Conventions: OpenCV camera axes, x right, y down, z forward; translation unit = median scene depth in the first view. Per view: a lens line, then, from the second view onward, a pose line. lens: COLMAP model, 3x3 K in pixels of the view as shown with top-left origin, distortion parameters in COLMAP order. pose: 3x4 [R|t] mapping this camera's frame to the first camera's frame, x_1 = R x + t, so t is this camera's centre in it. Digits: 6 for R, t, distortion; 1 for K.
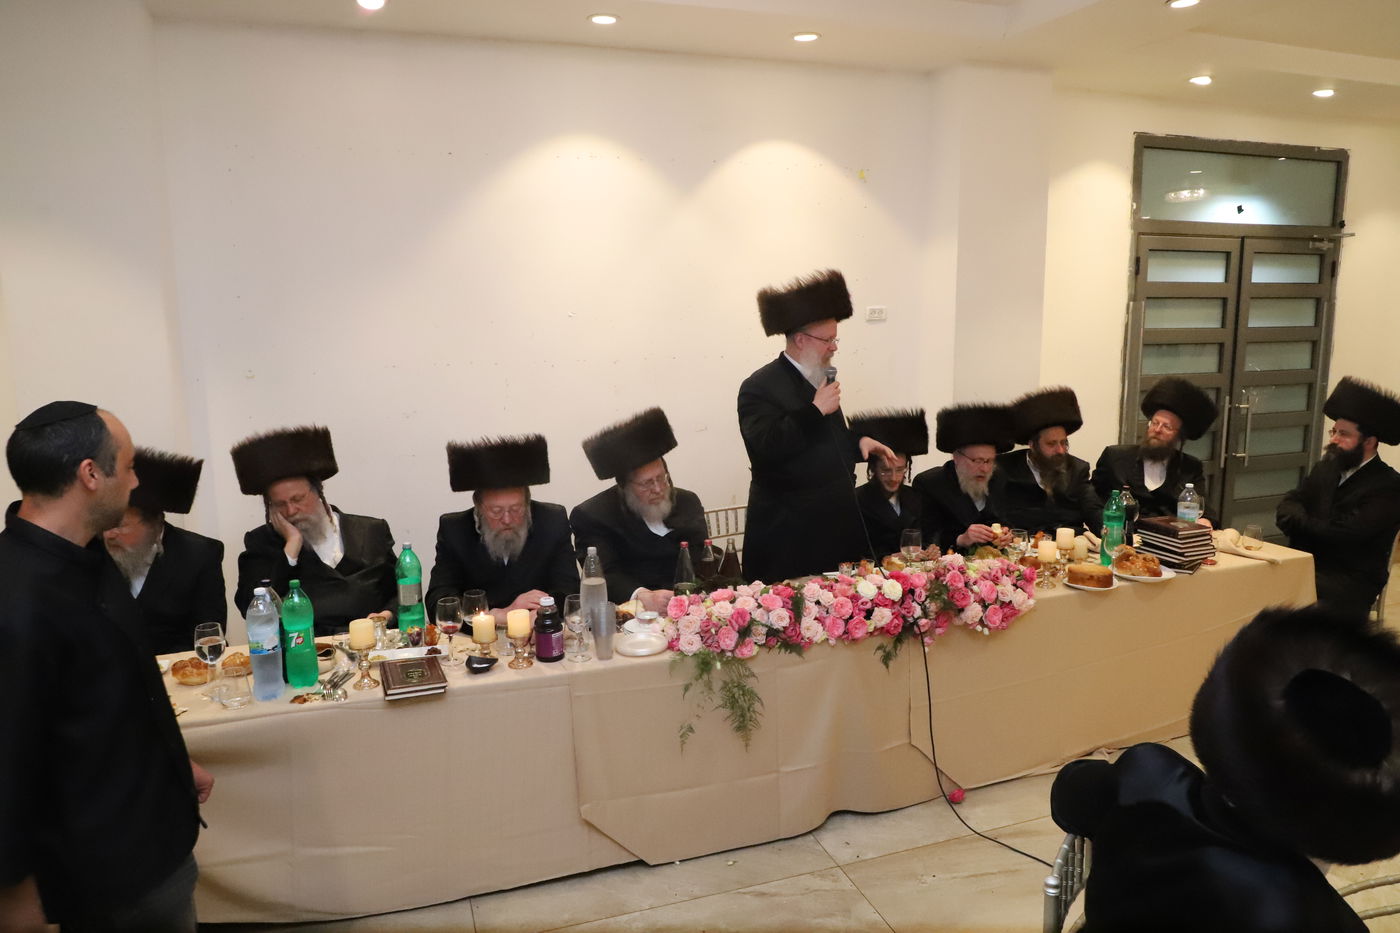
lens RADIAL K [[944.4, 0, 706.1], [0, 944.4, 469.6], [0, 0, 1]] dist [-0.075676, 0.032306]
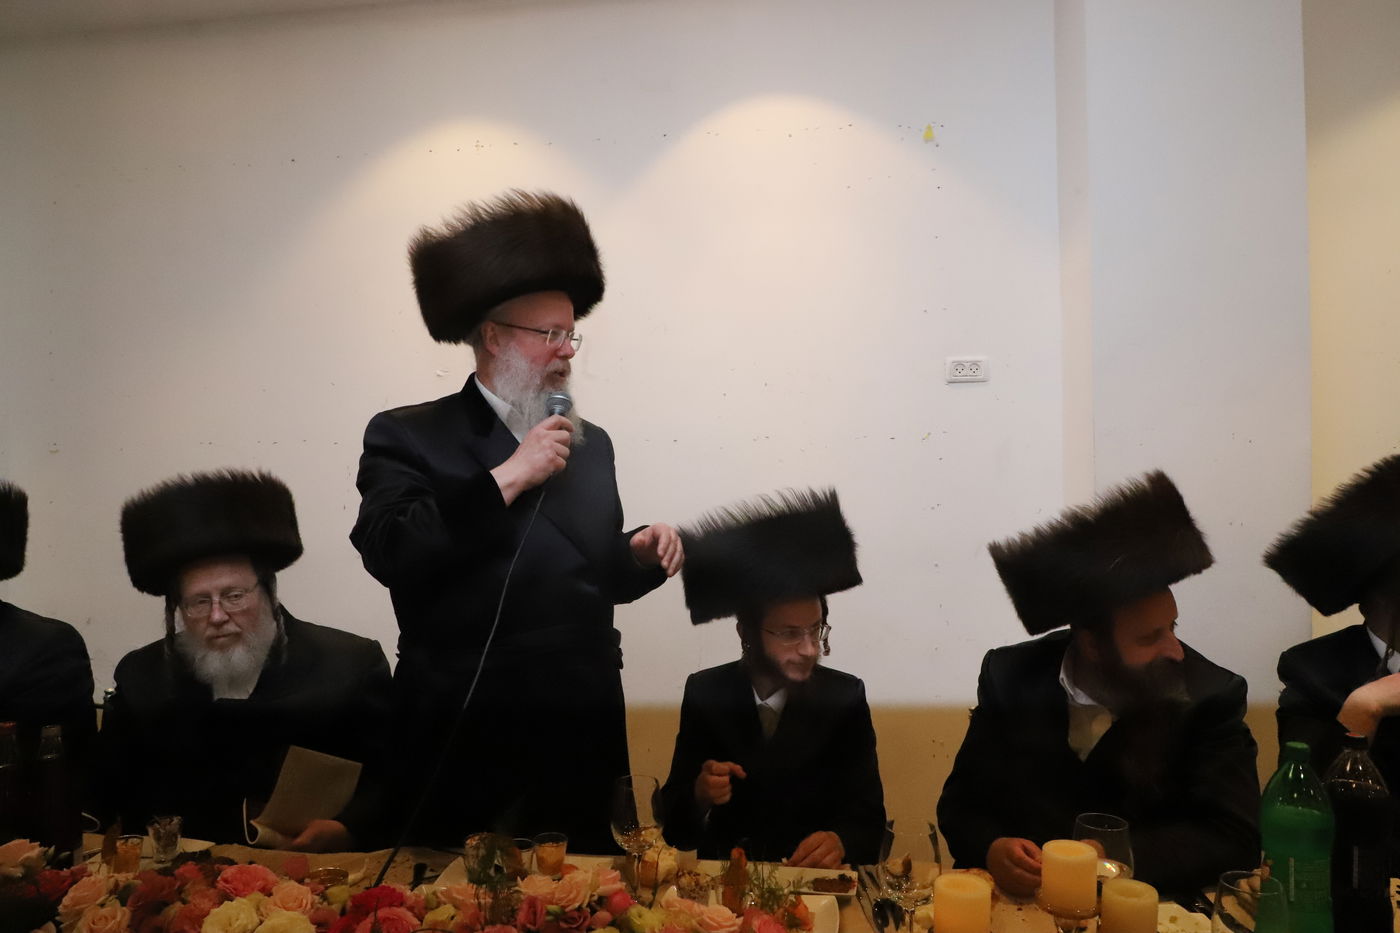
lens RADIAL K [[944.4, 0, 697.1], [0, 944.4, 473.9], [0, 0, 1]] dist [-0.075676, 0.032306]
pose [[0.890685, 0.001886, -0.454617, 0.488943], [-0.087286, 0.982096, -0.166936, 0.003506], [0.446163, 0.188369, 0.874903, 0.757800]]
